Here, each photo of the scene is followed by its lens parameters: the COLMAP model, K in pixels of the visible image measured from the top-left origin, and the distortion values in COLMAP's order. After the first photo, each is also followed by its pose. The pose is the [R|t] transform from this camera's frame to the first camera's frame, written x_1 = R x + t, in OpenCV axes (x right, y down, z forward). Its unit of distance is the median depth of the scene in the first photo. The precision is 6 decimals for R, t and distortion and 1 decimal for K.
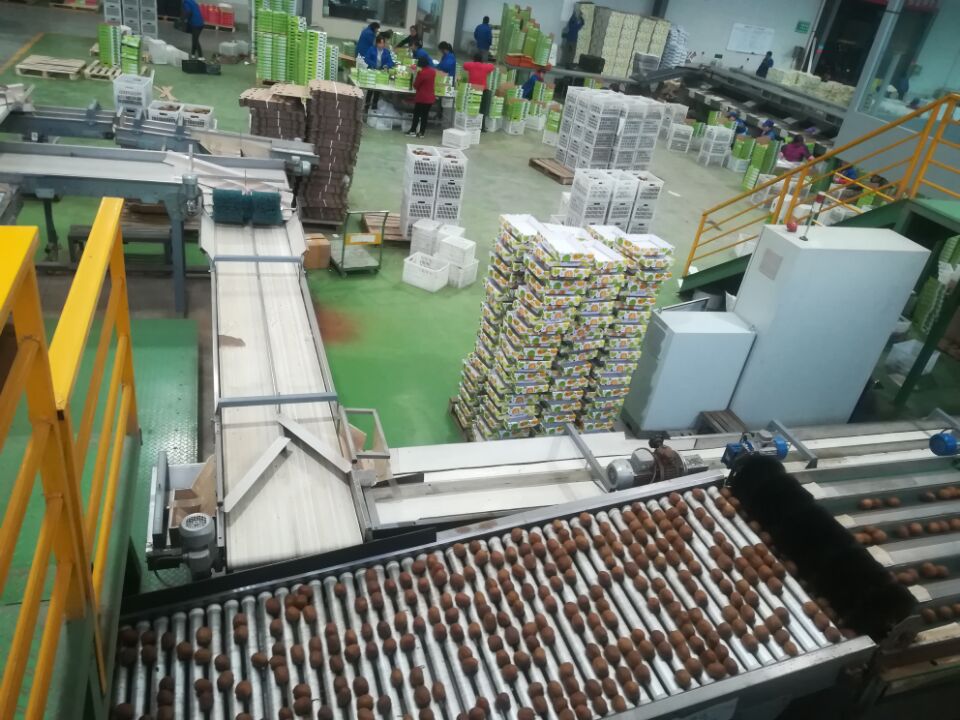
lens RADIAL K [[746.5, 0, 480.0], [0, 746.5, 360.0], [0, 0, 1]] dist [0.026095, -0.005581]
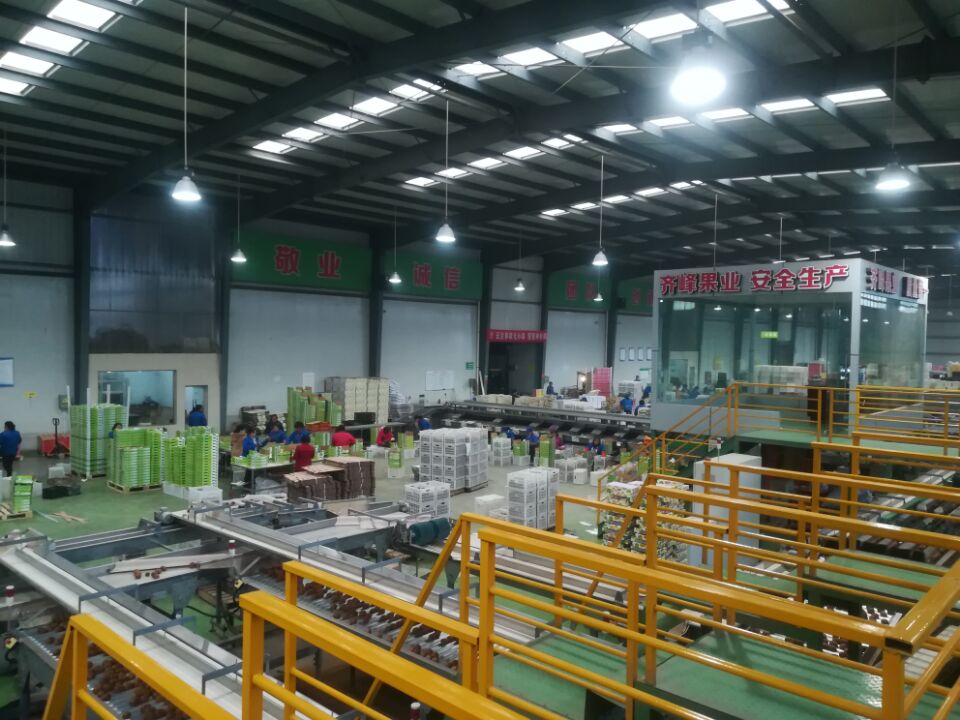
lens RADIAL K [[746.5, 0, 480.0], [0, 746.5, 360.0], [0, 0, 1]] dist [0.026095, -0.005581]
pose [[0.858837, -0.159781, 0.486691, -0.353453], [0.353721, 0.872204, -0.337848, 0.015036], [-0.370513, 0.462309, 0.805599, -0.157990]]
